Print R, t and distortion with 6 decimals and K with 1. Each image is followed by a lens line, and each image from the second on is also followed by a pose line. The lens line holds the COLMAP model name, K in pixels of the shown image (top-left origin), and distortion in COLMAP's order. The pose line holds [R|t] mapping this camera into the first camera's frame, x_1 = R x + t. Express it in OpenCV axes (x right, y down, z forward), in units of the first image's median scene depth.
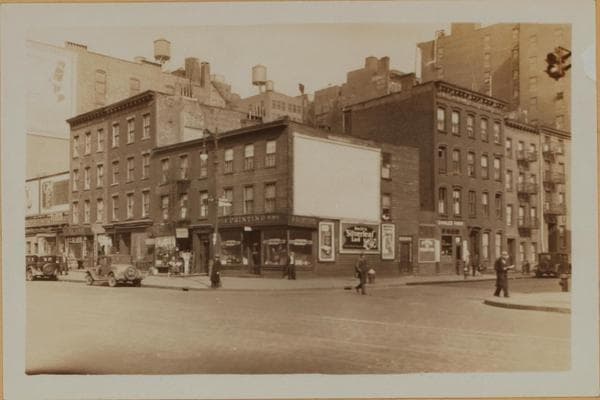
lens RADIAL K [[642.1, 0, 323.8], [0, 642.1, 243.9], [0, 0, 1]] dist [0.019344, 0.009630]
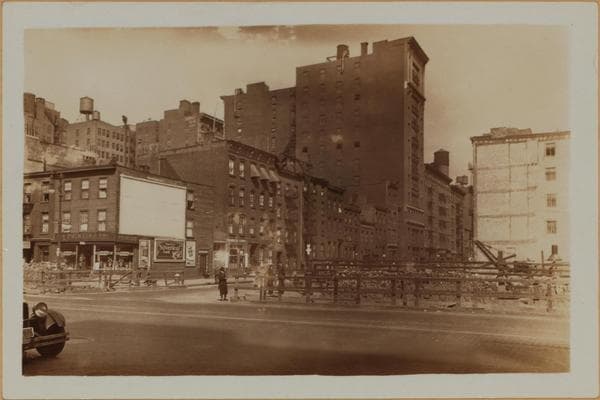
lens RADIAL K [[525.2, 0, 301.8], [0, 525.2, 234.6], [0, 0, 1]] dist [0.052984, -0.001816]
pose [[0.956190, 0.027089, 0.291490, -0.003455], [-0.018672, 0.999326, -0.031621, -0.012945], [-0.292150, 0.024793, 0.956051, -0.165512]]
